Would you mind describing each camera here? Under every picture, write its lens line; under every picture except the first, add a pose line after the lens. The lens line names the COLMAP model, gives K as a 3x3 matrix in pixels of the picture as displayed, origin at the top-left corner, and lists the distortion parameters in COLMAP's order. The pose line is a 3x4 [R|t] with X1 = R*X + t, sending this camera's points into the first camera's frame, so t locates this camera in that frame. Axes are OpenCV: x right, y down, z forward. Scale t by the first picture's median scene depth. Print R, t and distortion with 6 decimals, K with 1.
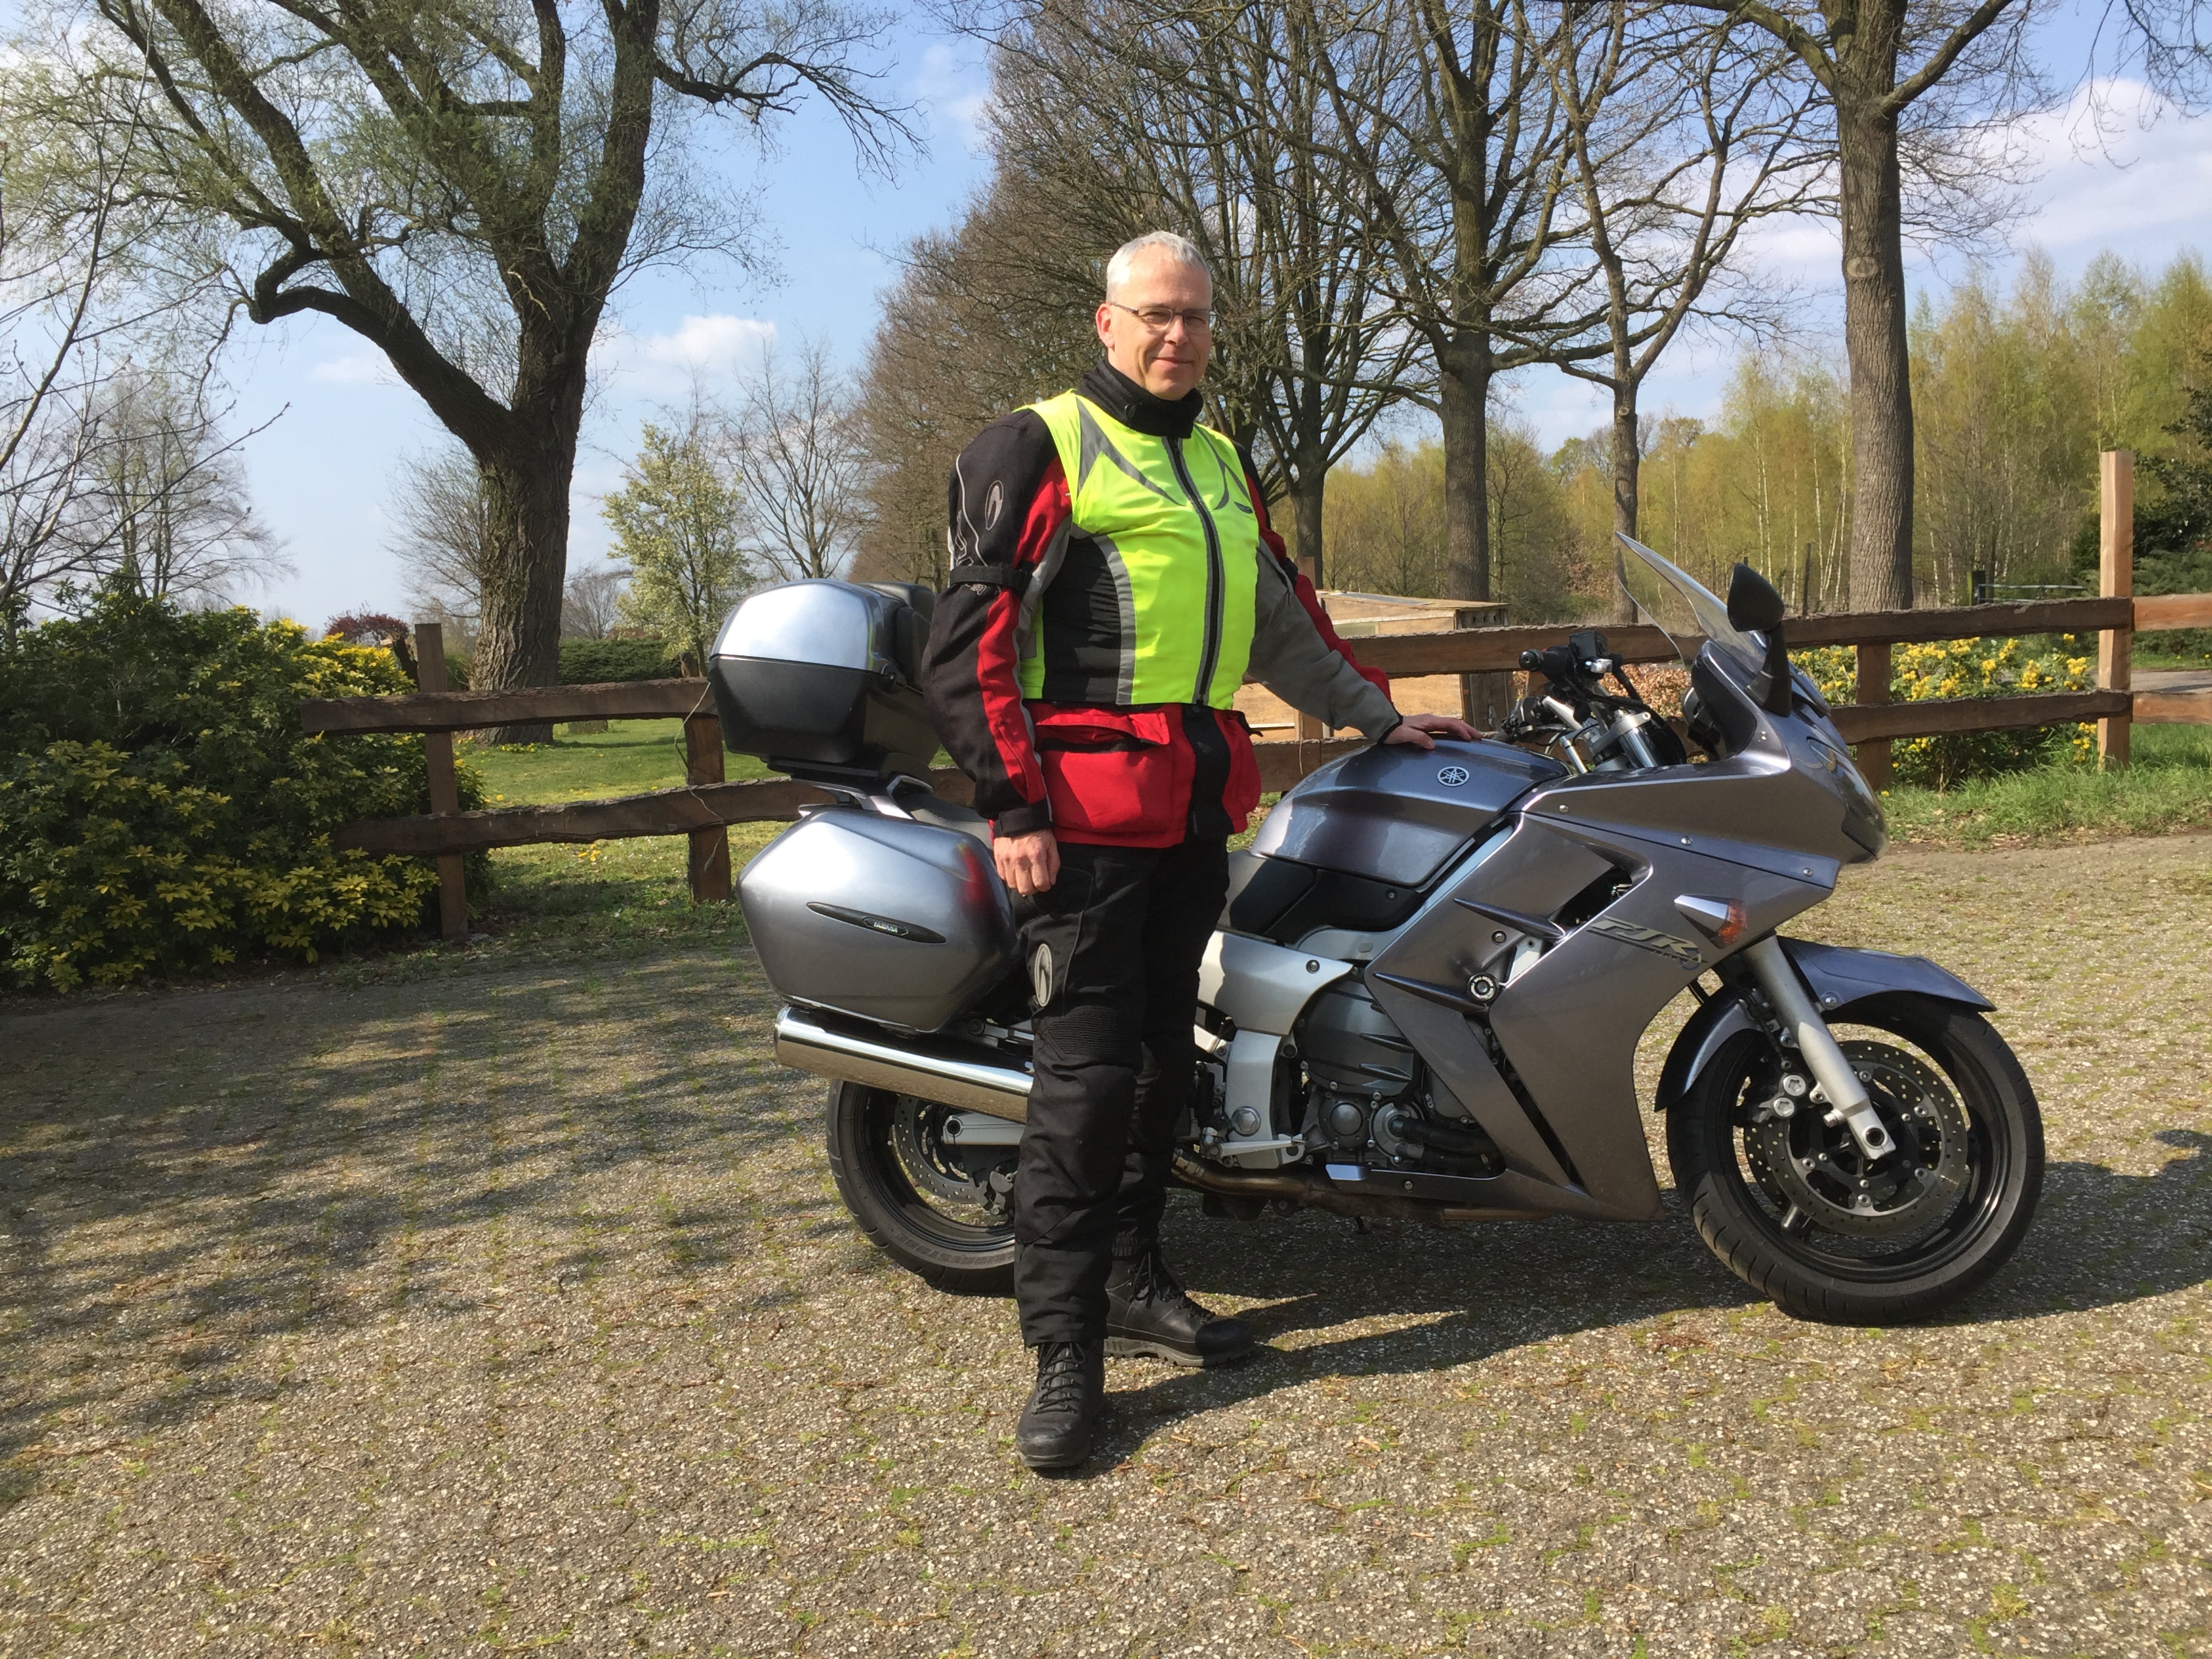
lens RADIAL K [[1861.3, 0, 1148.2], [0, 1861.3, 829.0], [0, 0, 1]] dist [0.004558, 0.008438]
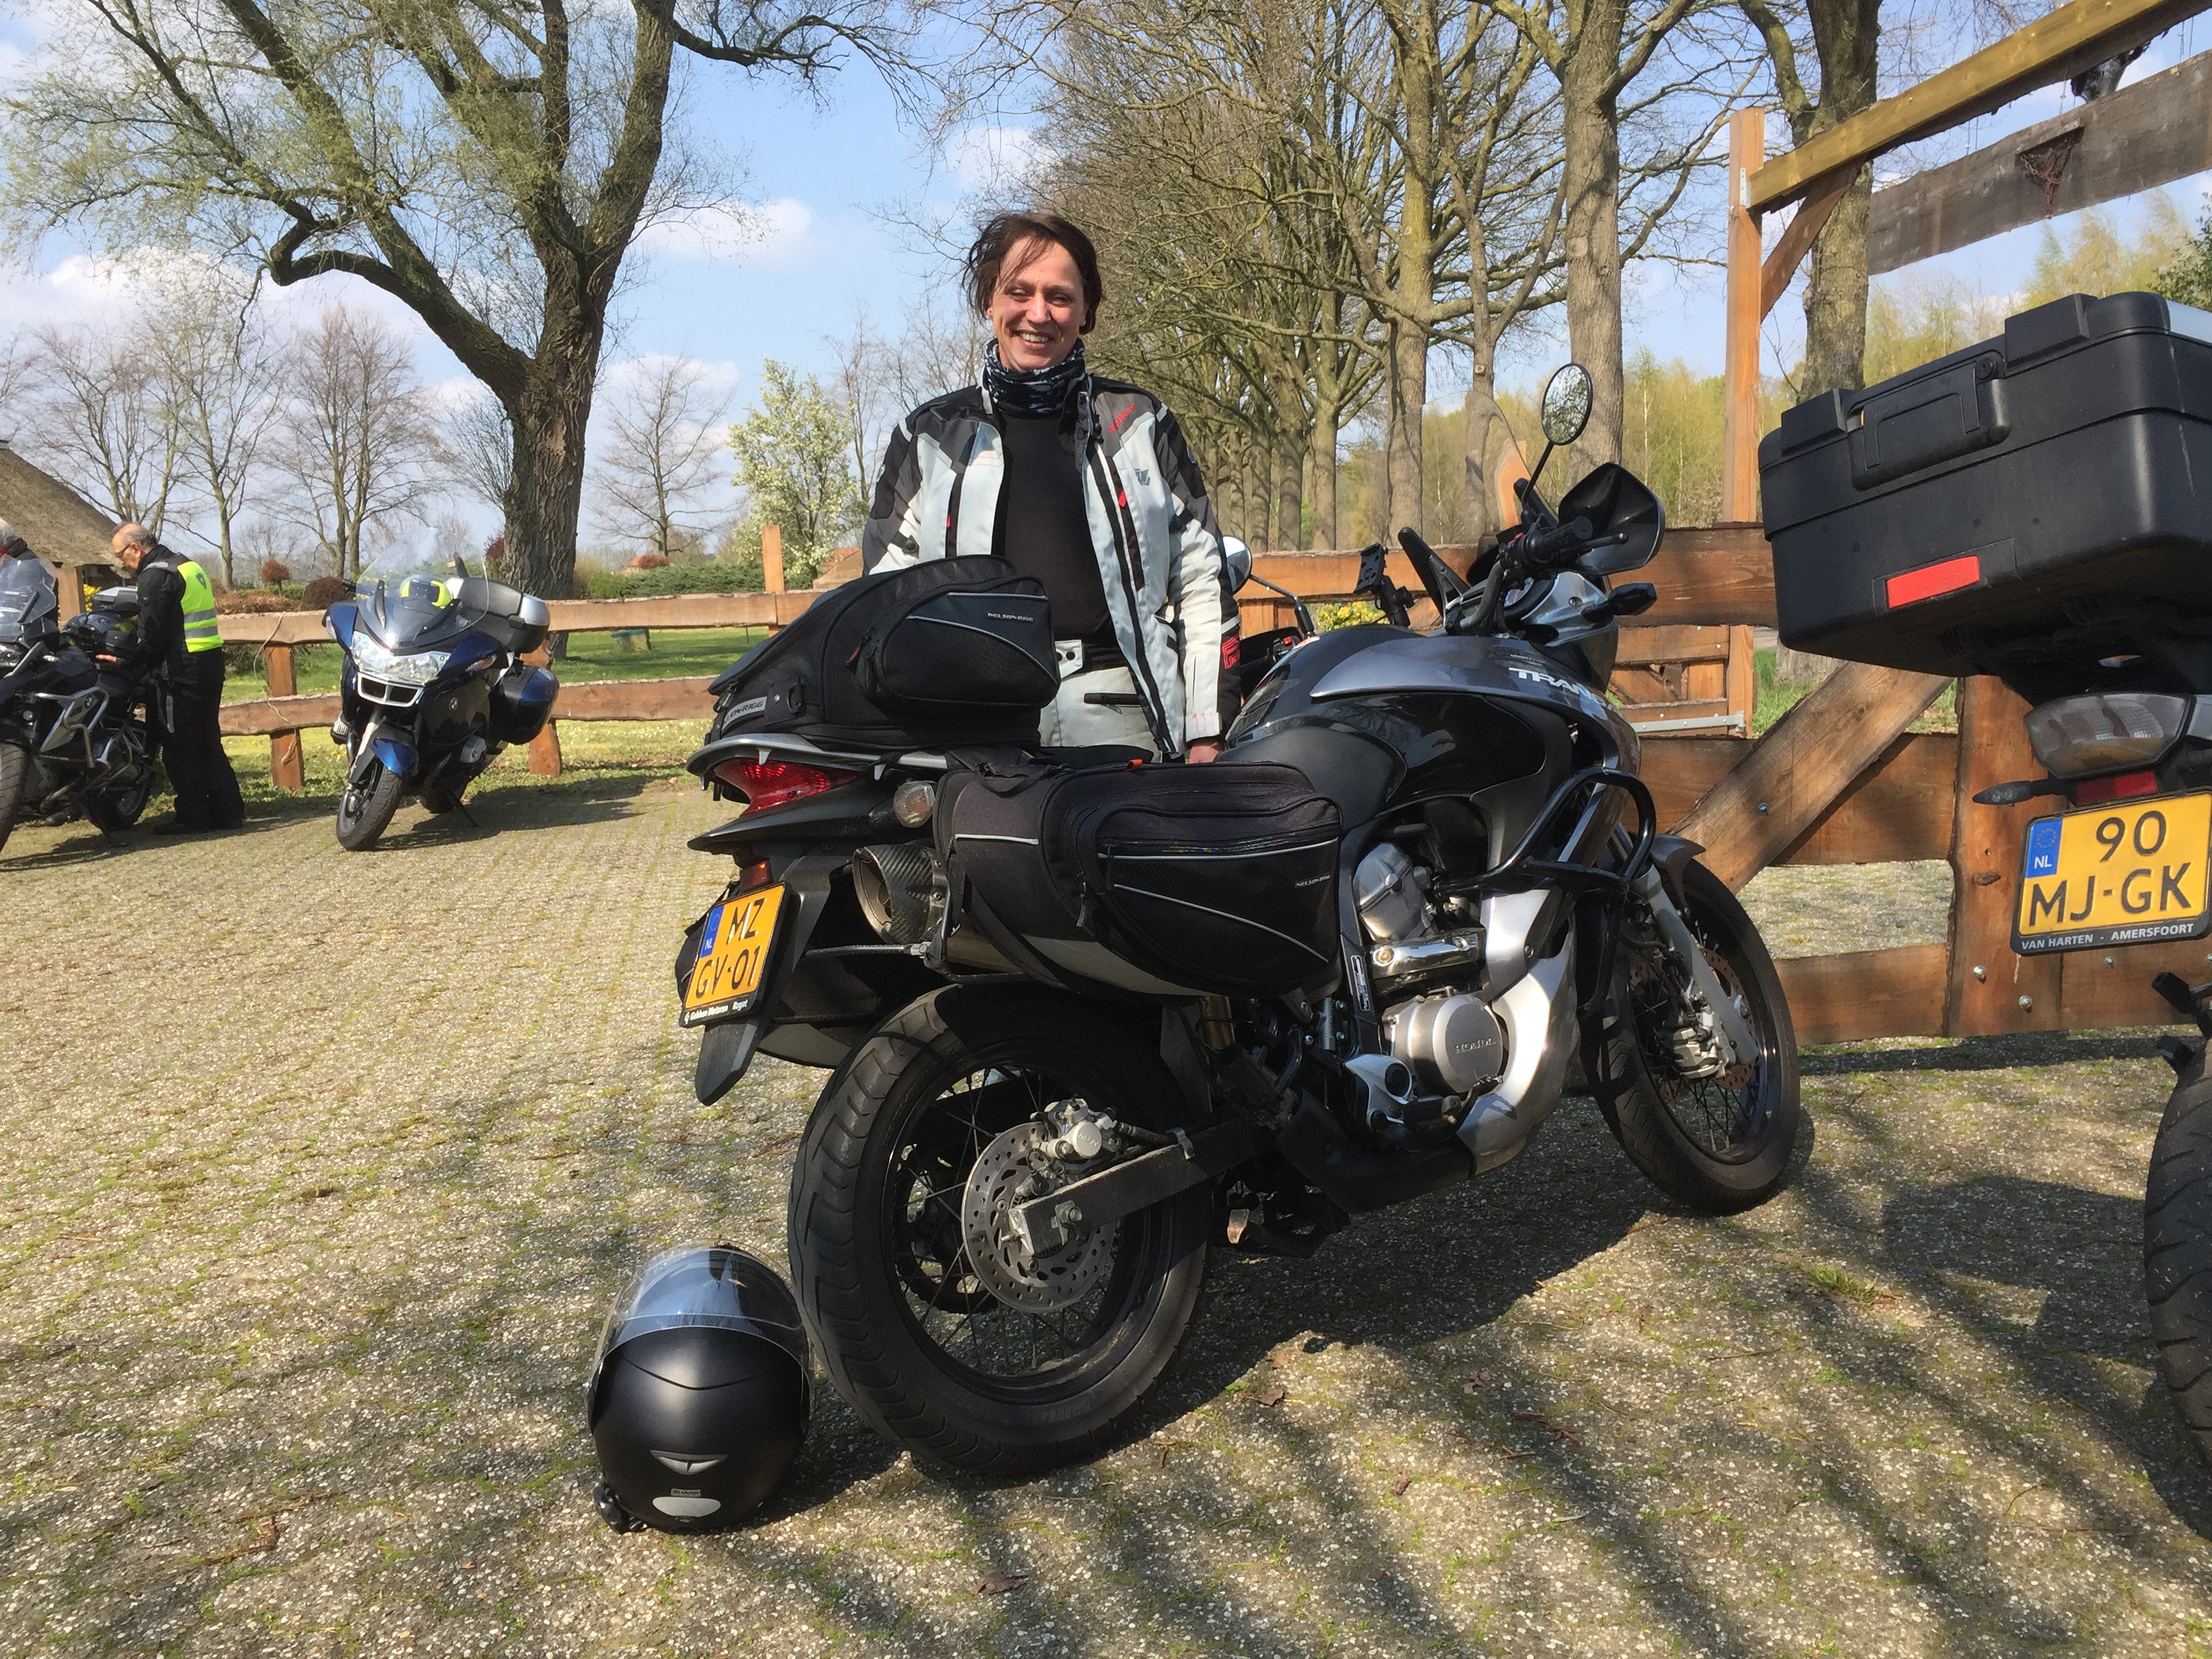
lens RADIAL K [[1841.7, 0, 1106.0], [0, 1841.7, 829.5], [0, 0, 1]] dist [0.063497, -0.103249]
pose [[0.989548, 0.036006, -0.139638, 0.157950], [-0.030200, 0.998598, 0.043474, -0.002731], [0.141007, -0.038802, 0.989248, -0.055402]]
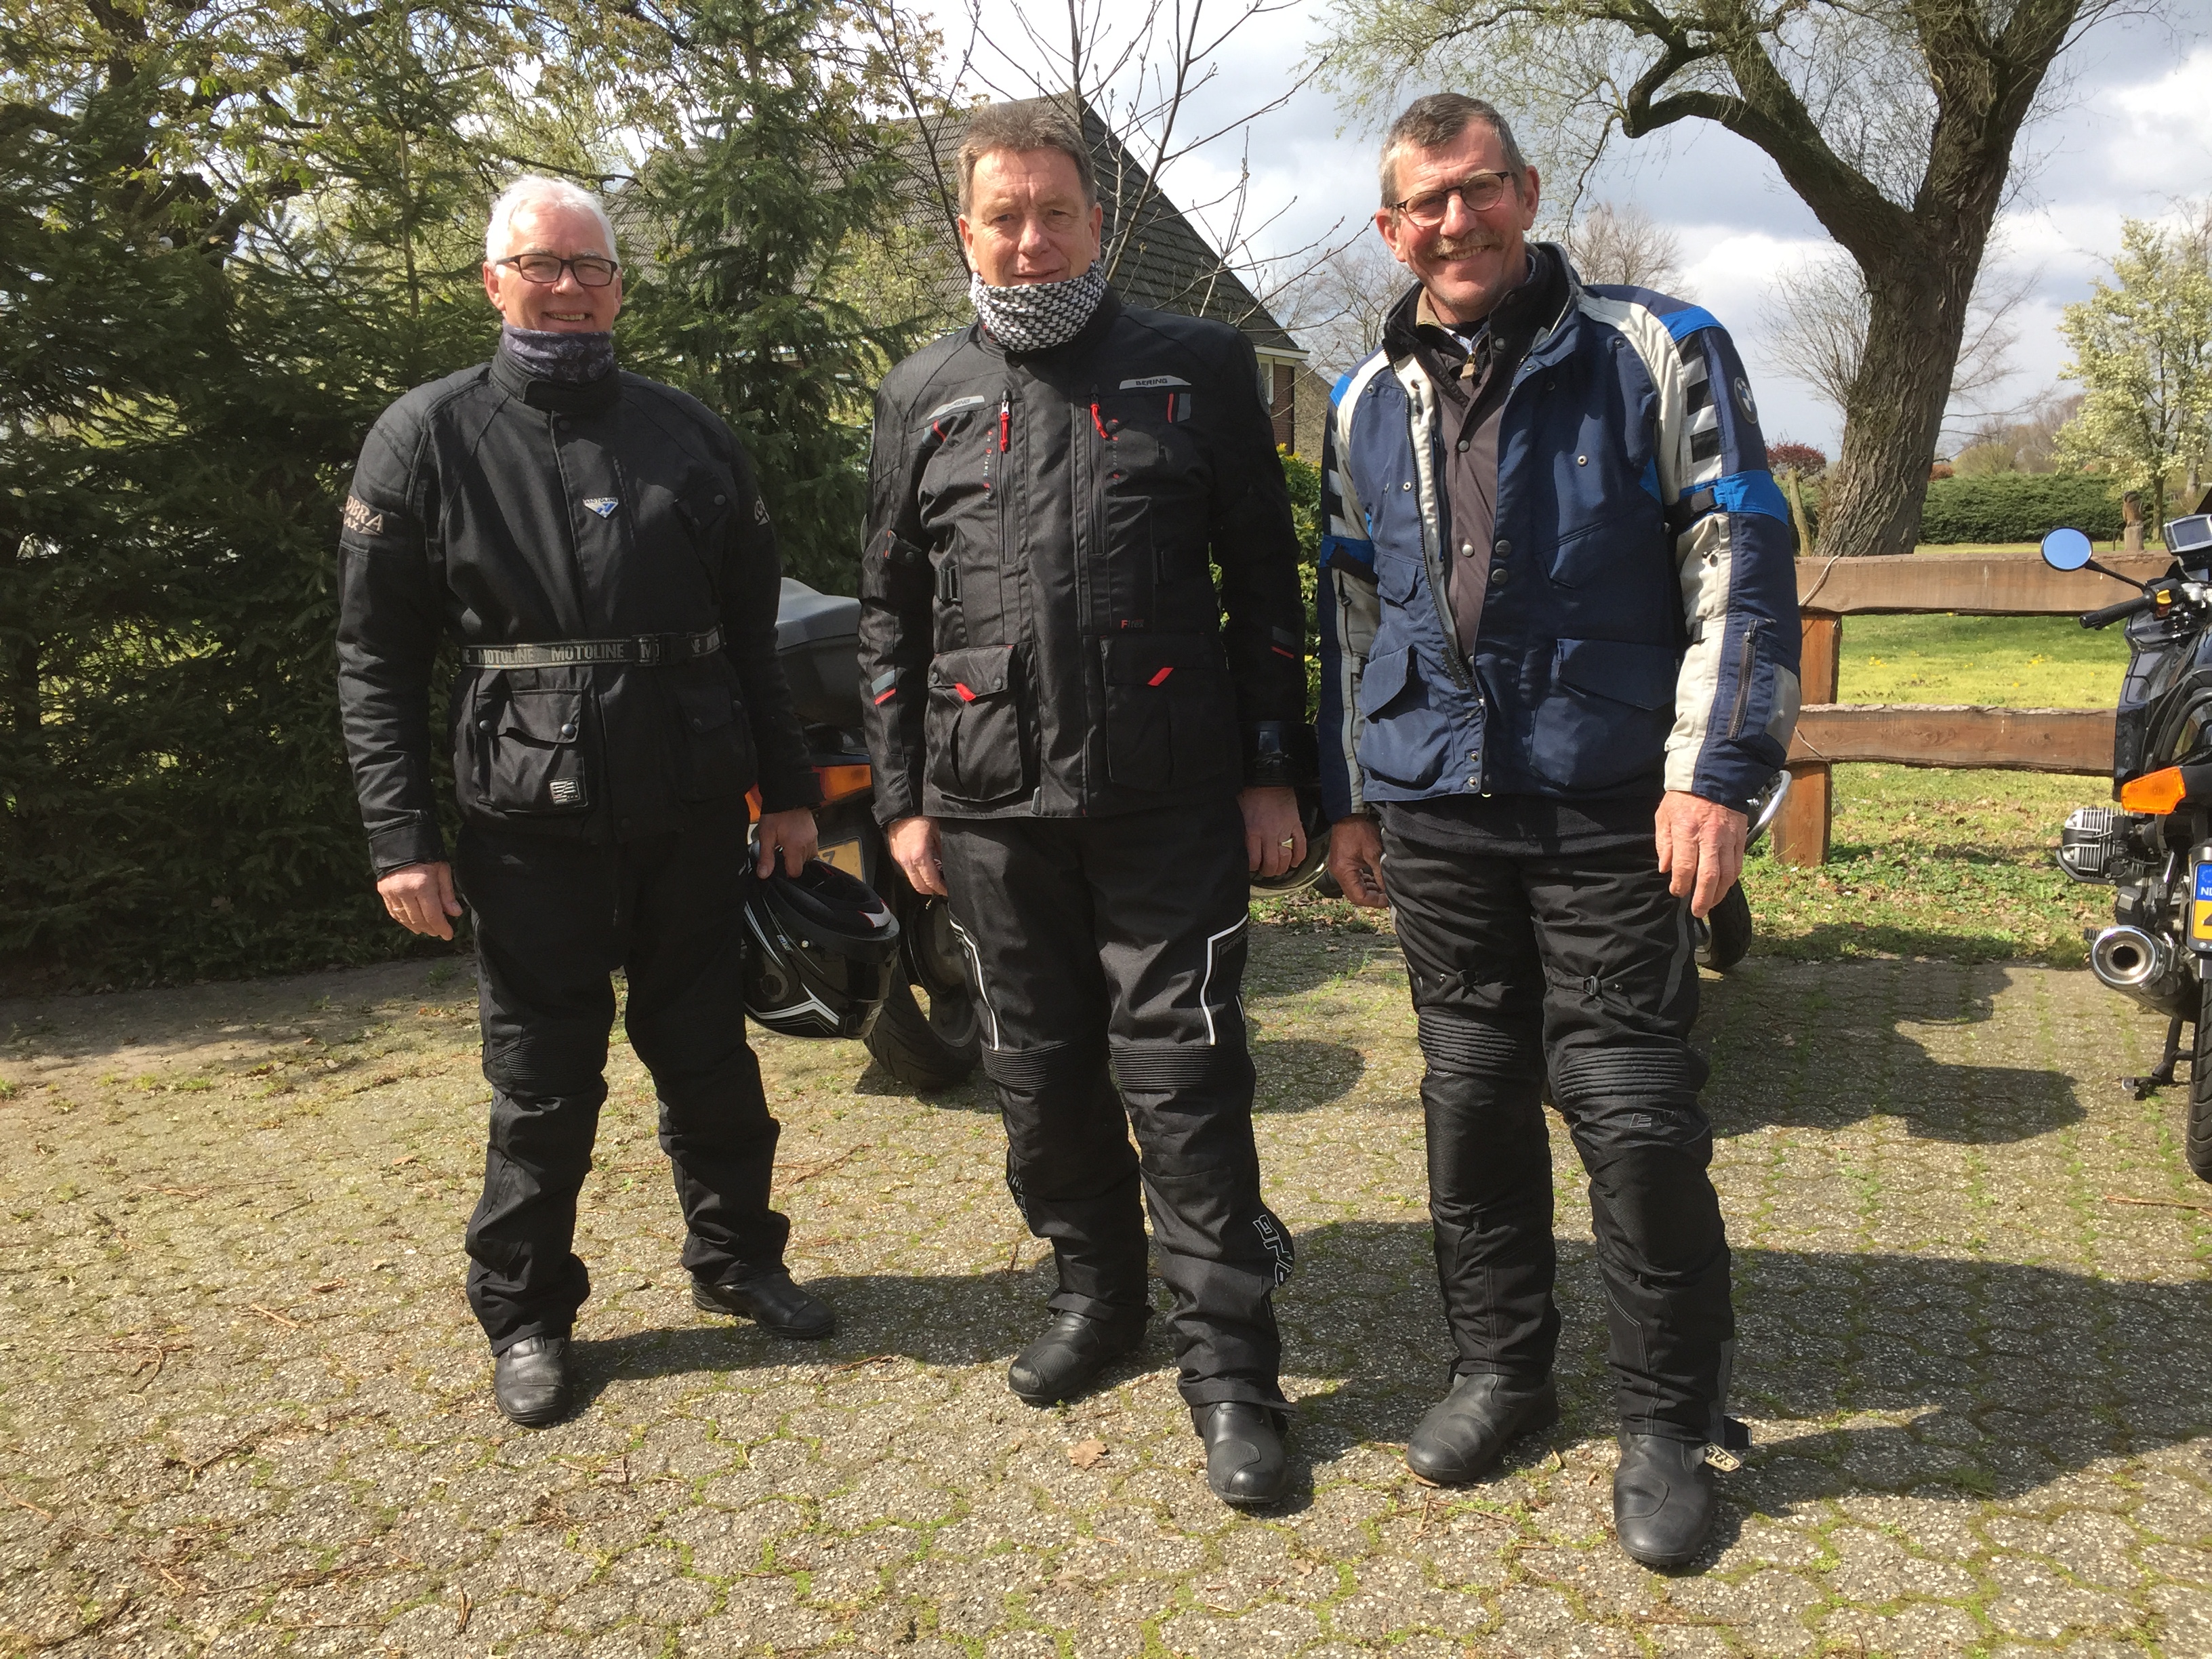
lens RADIAL K [[1841.7, 0, 1106.0], [0, 1841.7, 829.5], [0, 0, 1]] dist [0.063497, -0.103249]
pose [[0.722849, 0.148748, -0.674806, 0.018310], [-0.086134, 0.988336, 0.125593, -0.014517], [0.685616, -0.032661, 0.727230, 0.092295]]
